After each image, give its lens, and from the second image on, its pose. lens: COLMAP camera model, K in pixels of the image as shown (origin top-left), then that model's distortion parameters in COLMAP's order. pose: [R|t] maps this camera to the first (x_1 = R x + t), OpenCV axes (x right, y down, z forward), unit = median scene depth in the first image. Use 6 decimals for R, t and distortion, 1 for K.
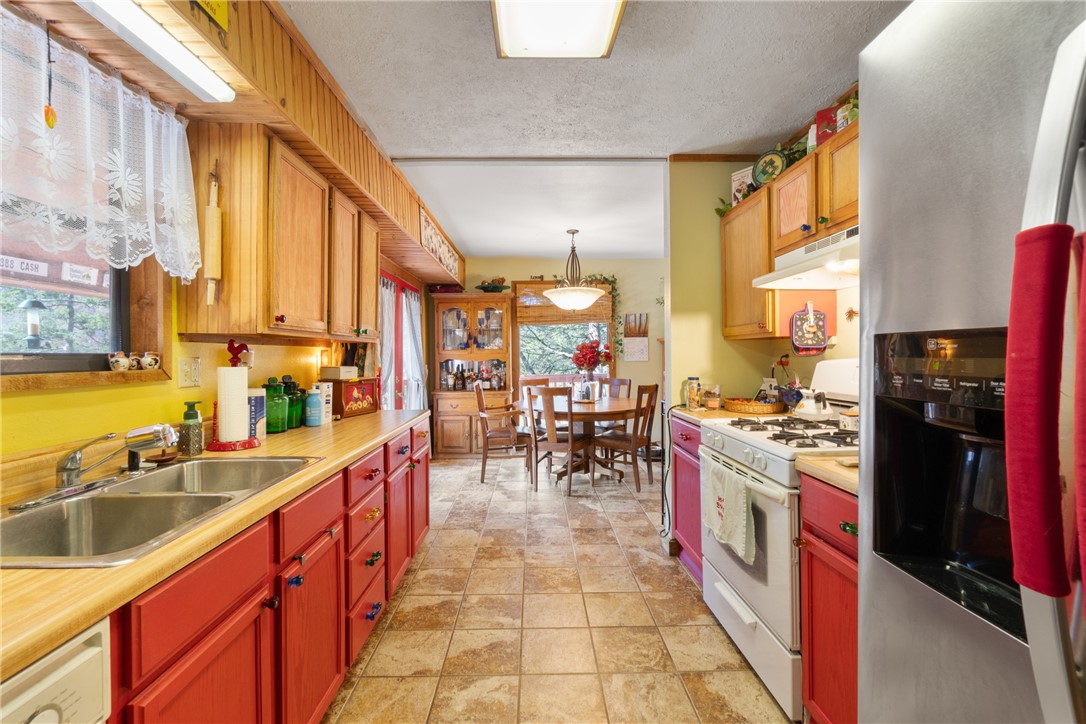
lens RADIAL K [[475.5, 0, 541.8], [0, 475.5, 359.1], [0, 0, 1]] dist [-0.003011, -0.000616]
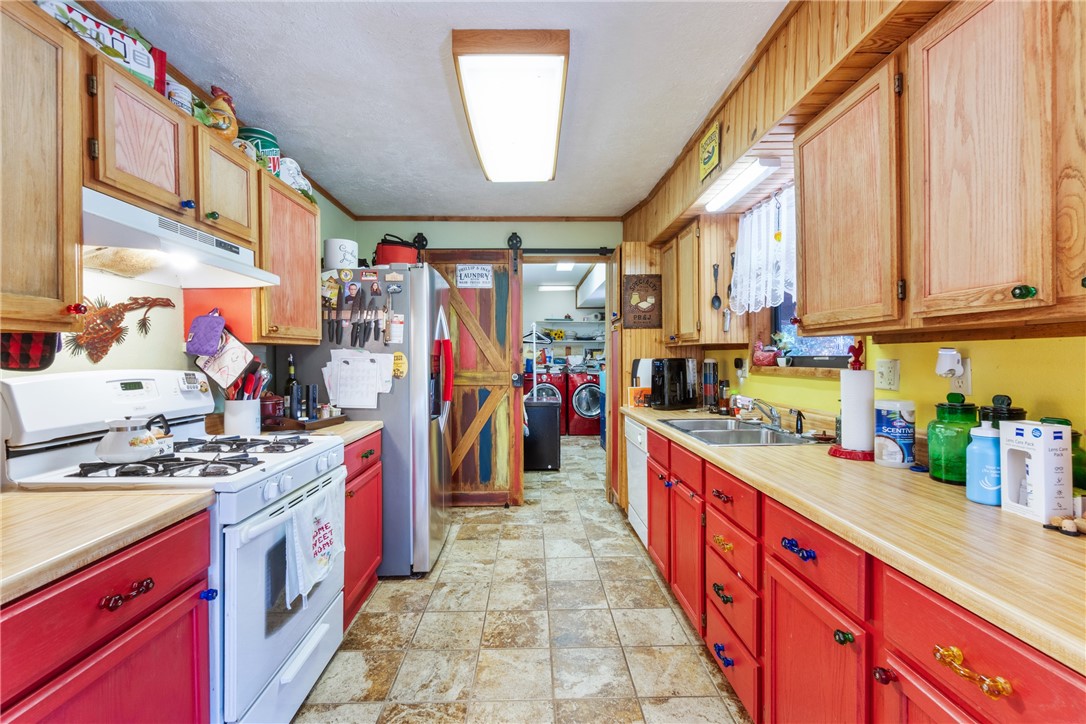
lens RADIAL K [[475.5, 0, 541.8], [0, 475.5, 359.1], [0, 0, 1]] dist [-0.003011, -0.000616]
pose [[-0.999949, 0.010103, -0.000817, -0.028368], [0.010087, 0.999793, 0.017652, -0.029689], [0.000995, 0.017643, -0.999844, 1.963153]]
